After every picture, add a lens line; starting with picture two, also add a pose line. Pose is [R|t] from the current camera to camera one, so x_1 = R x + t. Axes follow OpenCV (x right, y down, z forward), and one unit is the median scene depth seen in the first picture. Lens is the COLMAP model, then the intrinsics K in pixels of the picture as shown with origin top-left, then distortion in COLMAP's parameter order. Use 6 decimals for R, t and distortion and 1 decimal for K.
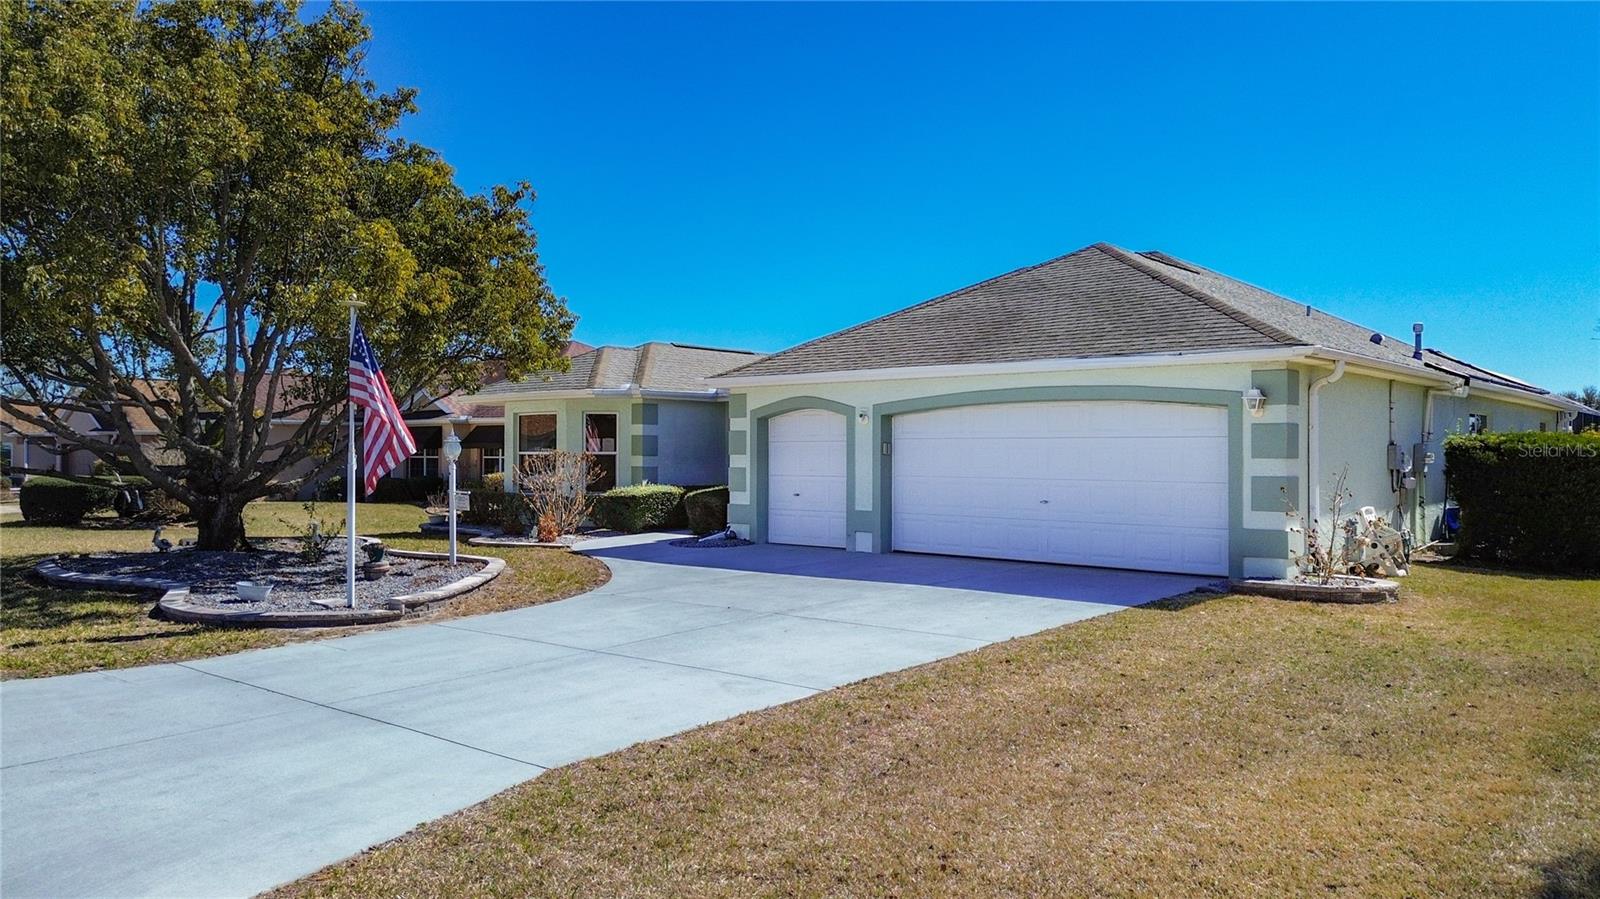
lens RADIAL K [[1198.7, 0, 800.0], [0, 1198.7, 449.5], [0, 0, 1]] dist [0.041980, -0.083878]
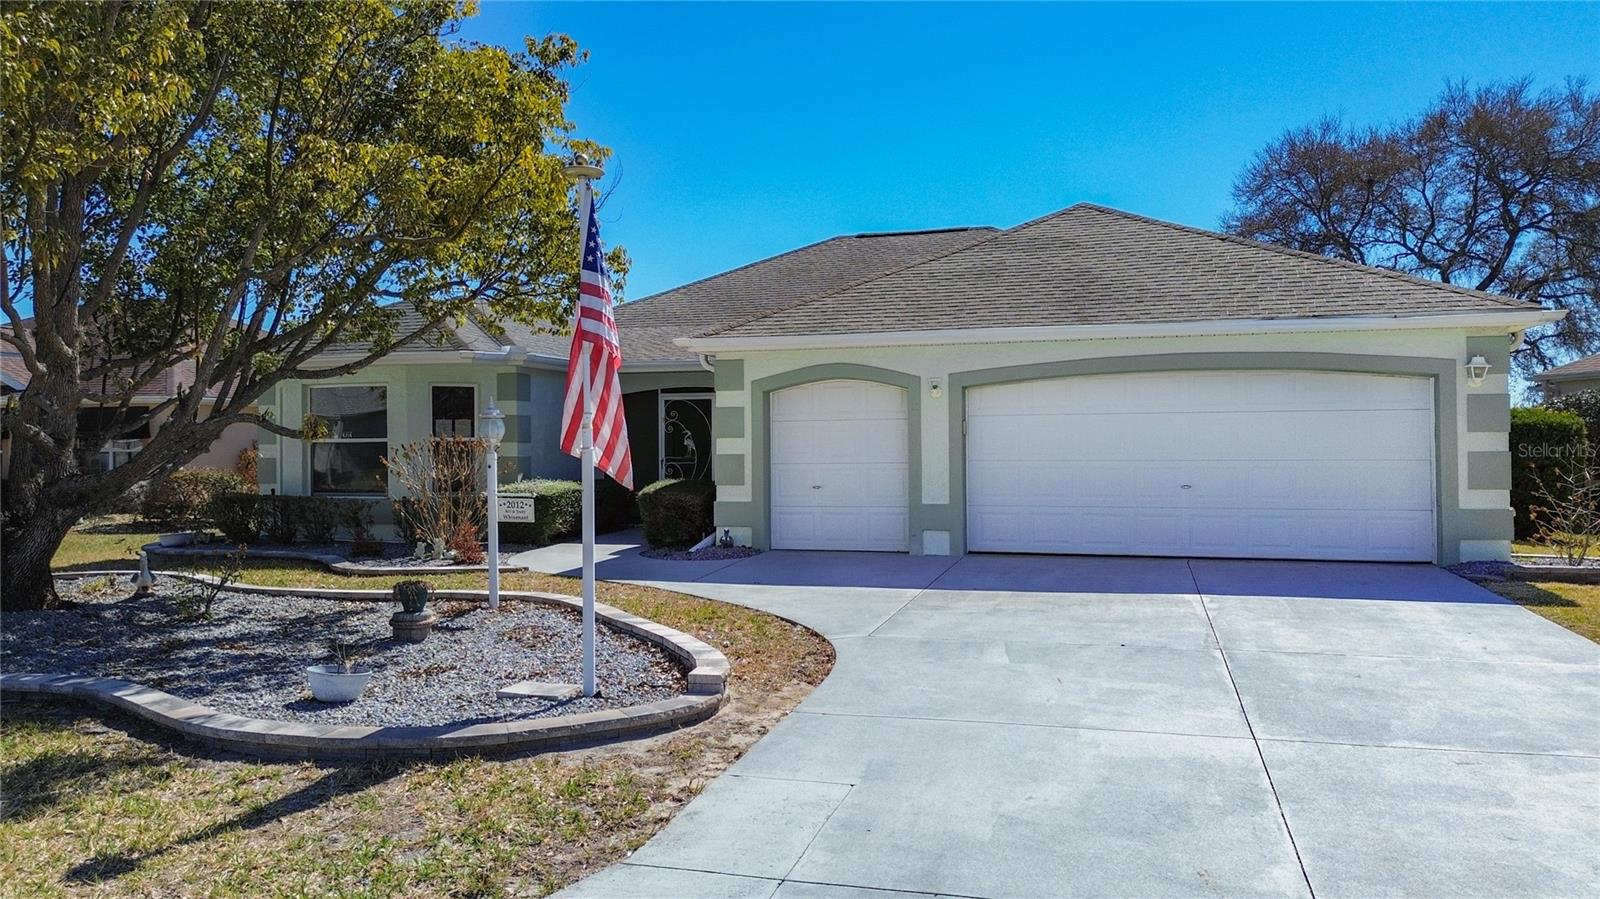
lens RADIAL K [[1198.7, 0, 800.0], [0, 1198.7, 449.5], [0, 0, 1]] dist [0.041980, -0.083878]
pose [[0.903622, -0.015198, 0.428061, -0.372702], [0.010927, 0.999863, 0.012432, 0.002785], [-0.428191, -0.006556, 0.903664, 0.299594]]
